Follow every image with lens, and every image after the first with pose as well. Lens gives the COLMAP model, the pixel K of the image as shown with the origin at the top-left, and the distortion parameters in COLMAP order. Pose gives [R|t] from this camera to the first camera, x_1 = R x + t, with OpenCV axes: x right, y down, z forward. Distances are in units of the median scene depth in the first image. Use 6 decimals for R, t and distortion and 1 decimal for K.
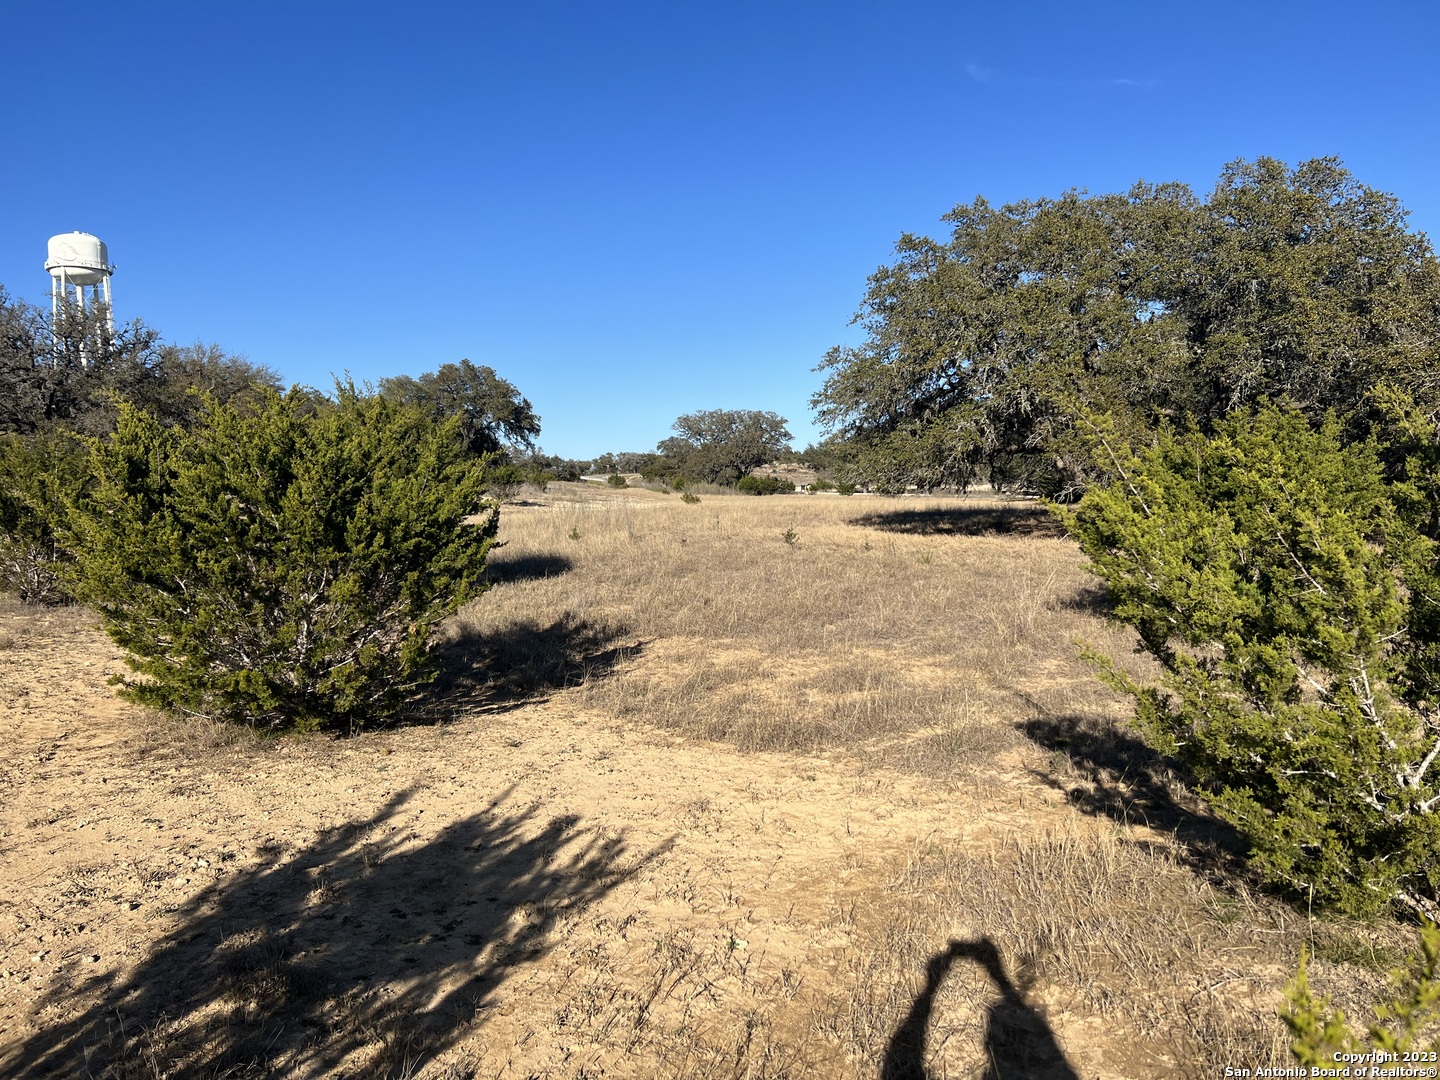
lens RADIAL K [[1081.4, 0, 715.4], [0, 1081.4, 582.2], [0, 0, 1]] dist [0.035603, -0.052737]
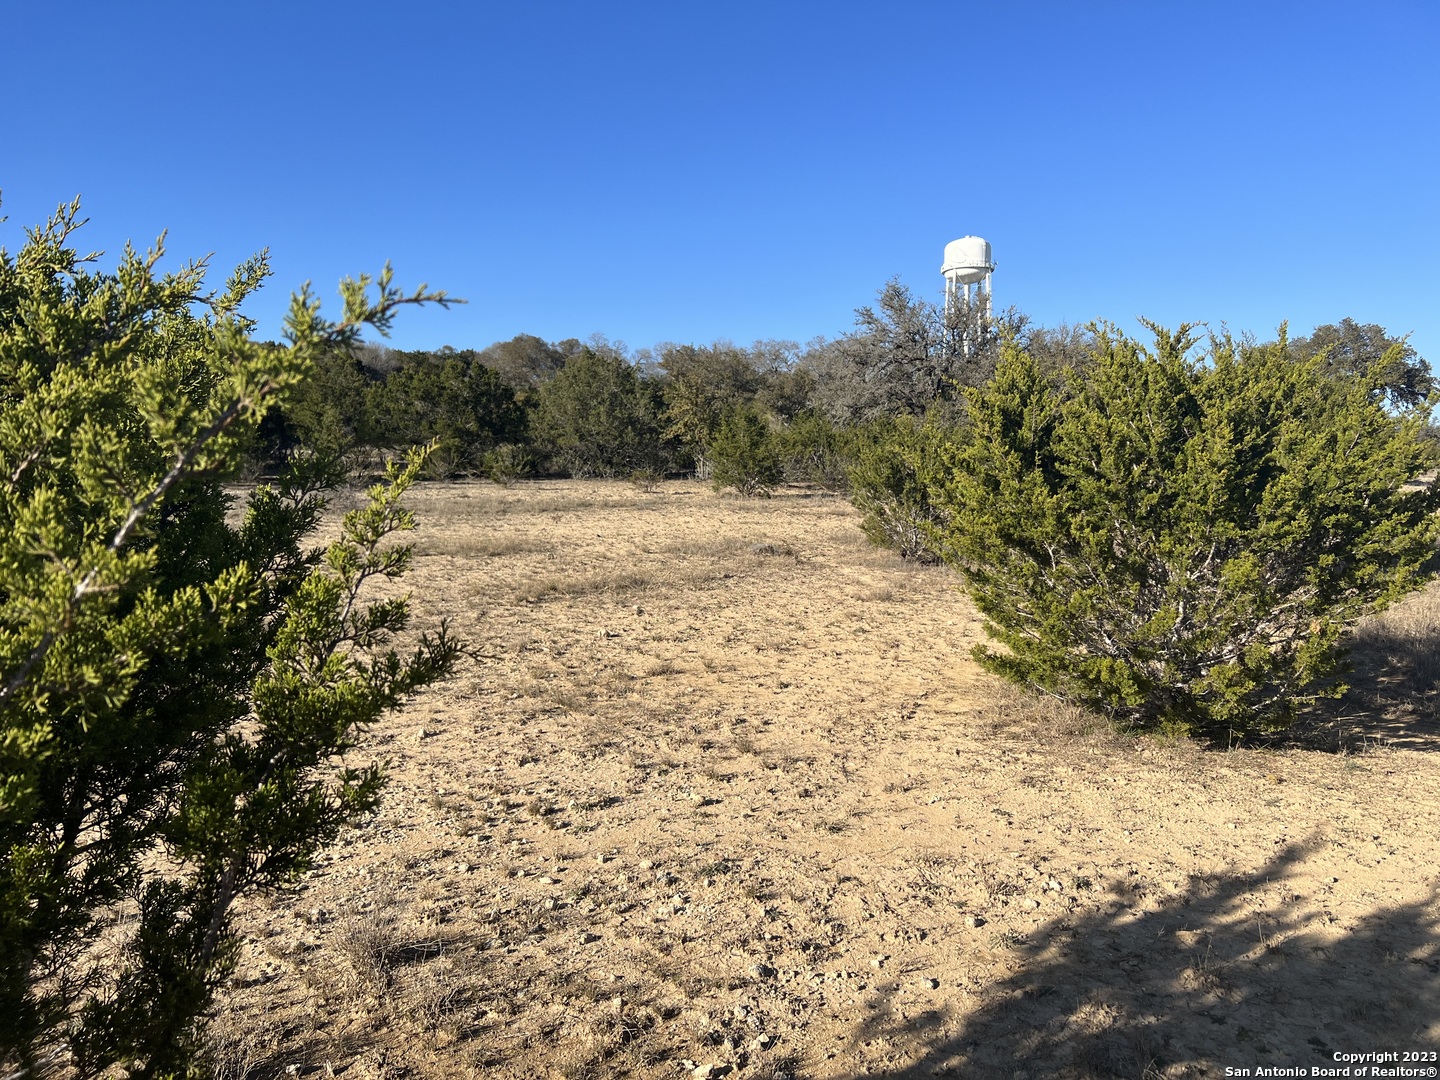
lens RADIAL K [[1072.3, 0, 727.1], [0, 1072.3, 538.6], [0, 0, 1]] dist [0.029538, -0.064484]
pose [[0.741231, 0.053326, -0.669128, -0.084006], [-0.064779, 0.997869, 0.007764, 0.001013], [0.668117, 0.037591, 0.743106, 0.145810]]
